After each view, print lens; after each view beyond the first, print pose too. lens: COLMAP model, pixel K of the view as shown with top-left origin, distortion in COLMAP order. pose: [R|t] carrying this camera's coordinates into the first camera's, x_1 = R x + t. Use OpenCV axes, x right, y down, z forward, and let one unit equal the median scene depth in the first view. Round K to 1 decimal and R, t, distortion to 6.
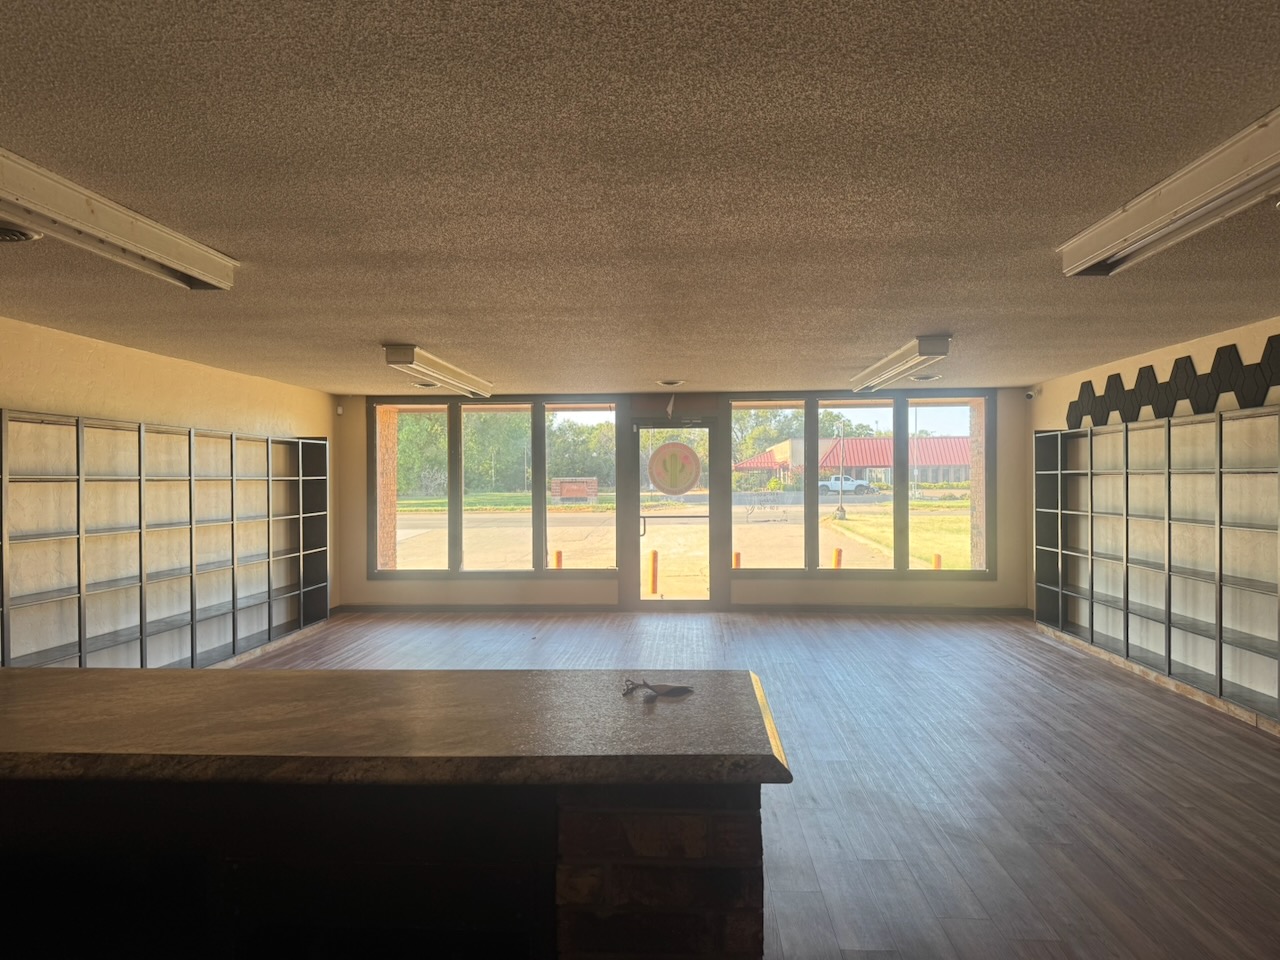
lens RADIAL K [[894.6, 0, 640.0], [0, 894.6, 480.0], [0, 0, 1]] dist [0.050228, -0.058506]
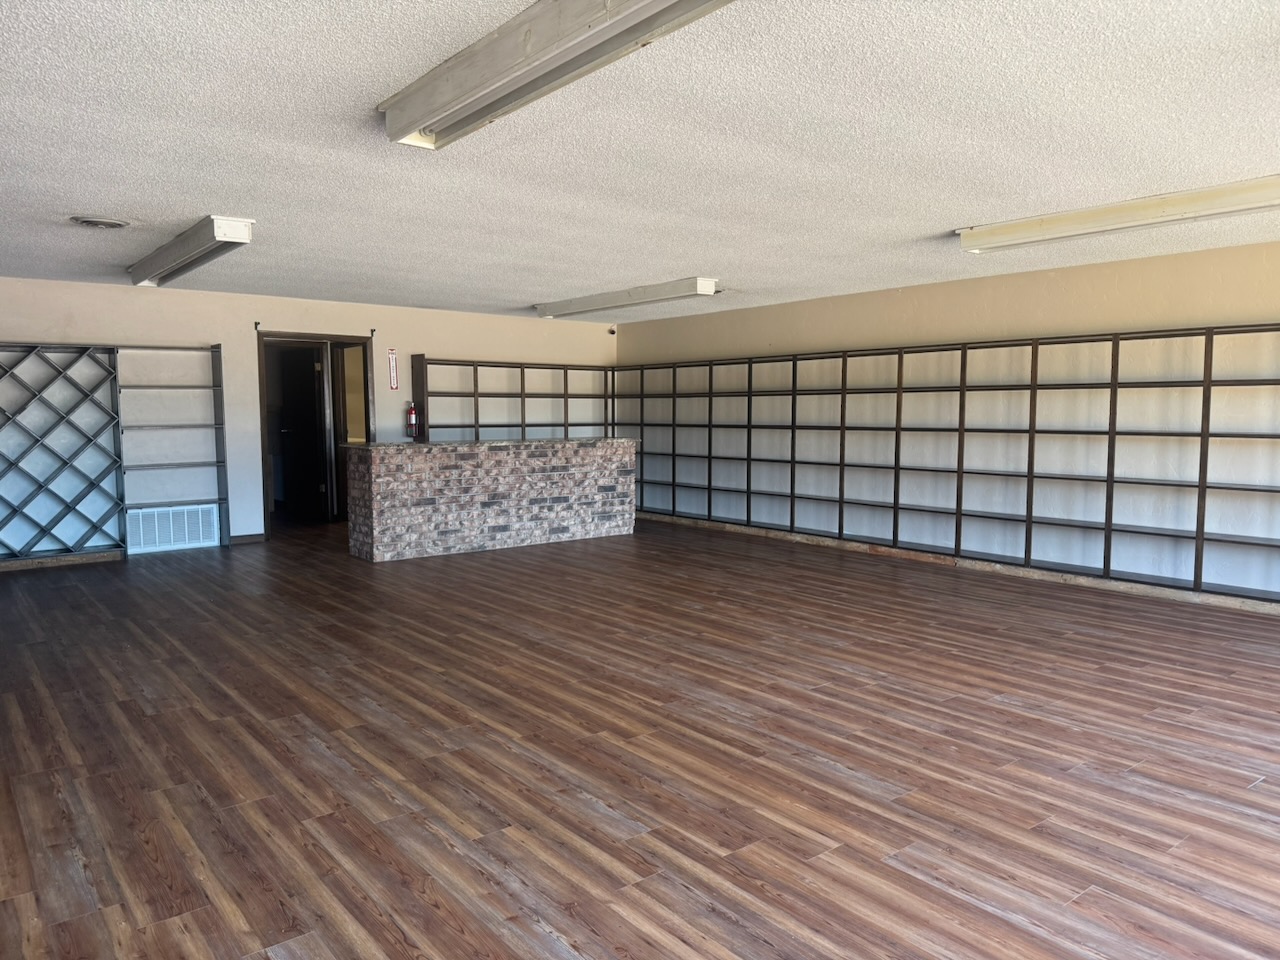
lens RADIAL K [[894.6, 0, 640.0], [0, 894.6, 480.0], [0, 0, 1]] dist [0.050228, -0.058506]
pose [[-0.741062, 0.058465, -0.668887, 0.592987], [0.003604, 0.996534, 0.083111, 0.019103], [0.671427, 0.059180, -0.738704, 1.482206]]
